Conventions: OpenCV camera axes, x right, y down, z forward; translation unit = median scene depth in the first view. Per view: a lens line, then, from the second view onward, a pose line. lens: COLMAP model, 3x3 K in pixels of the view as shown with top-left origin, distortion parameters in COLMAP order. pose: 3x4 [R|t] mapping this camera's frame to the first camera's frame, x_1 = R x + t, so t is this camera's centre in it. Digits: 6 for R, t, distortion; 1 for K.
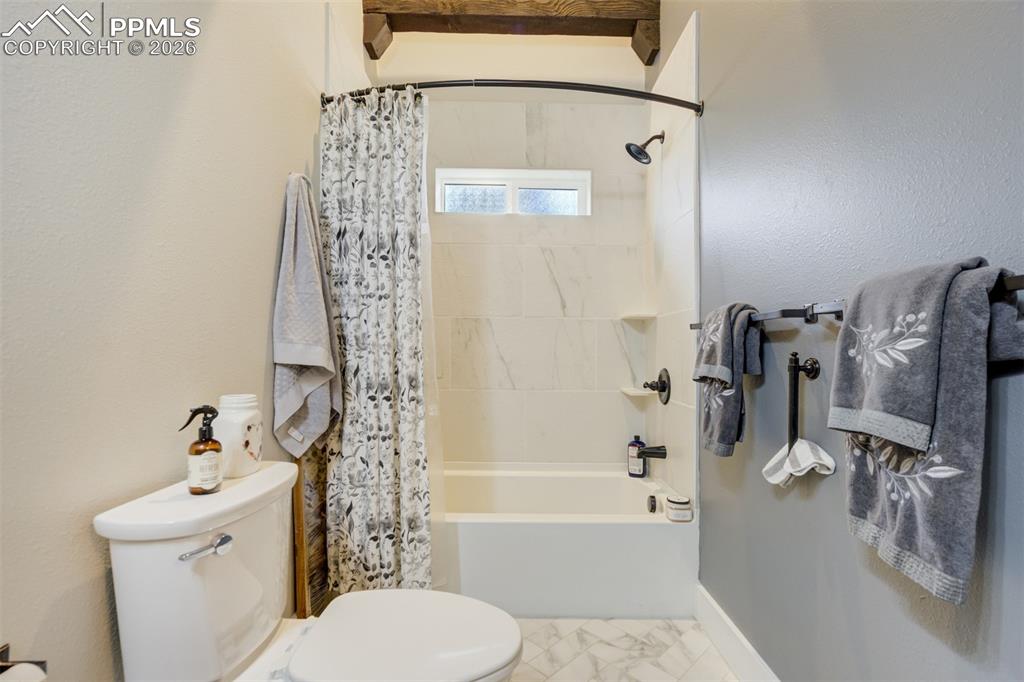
lens RADIAL K [[477.6, 0, 517.7], [0, 477.6, 344.9], [0, 0, 1]] dist [-0.008101, 0.000789]
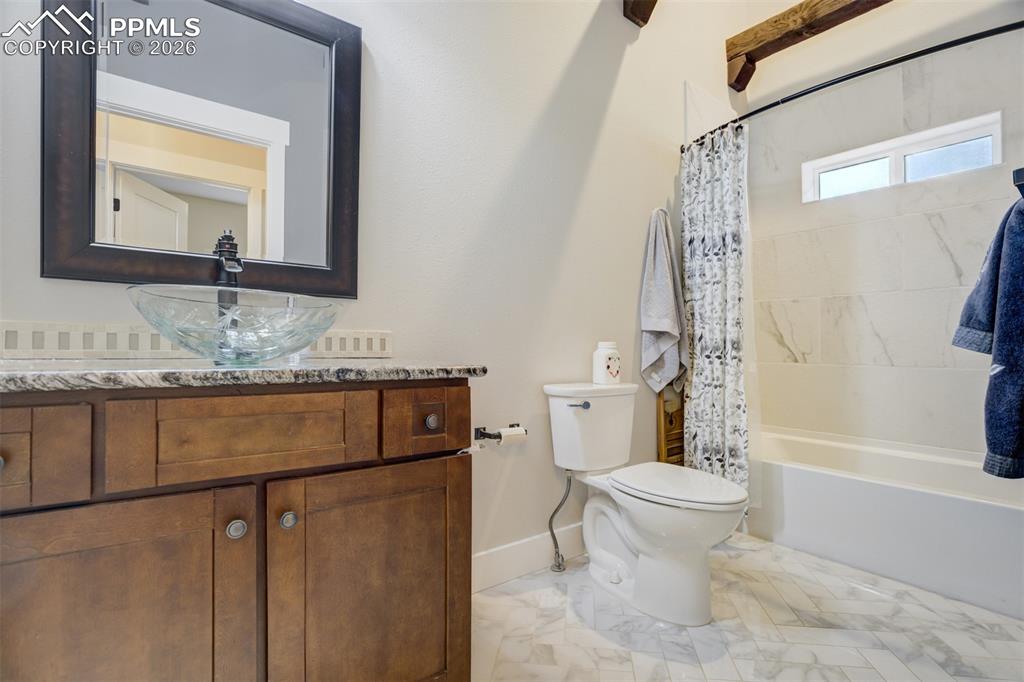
lens RADIAL K [[477.6, 0, 509.3], [0, 477.6, 339.5], [0, 0, 1]] dist [-0.008101, 0.000789]
pose [[0.584831, -0.003288, -0.811148, 0.478085], [-0.007217, 0.999931, -0.009256, 0.078636], [0.811123, 0.011268, 0.584767, -0.273285]]
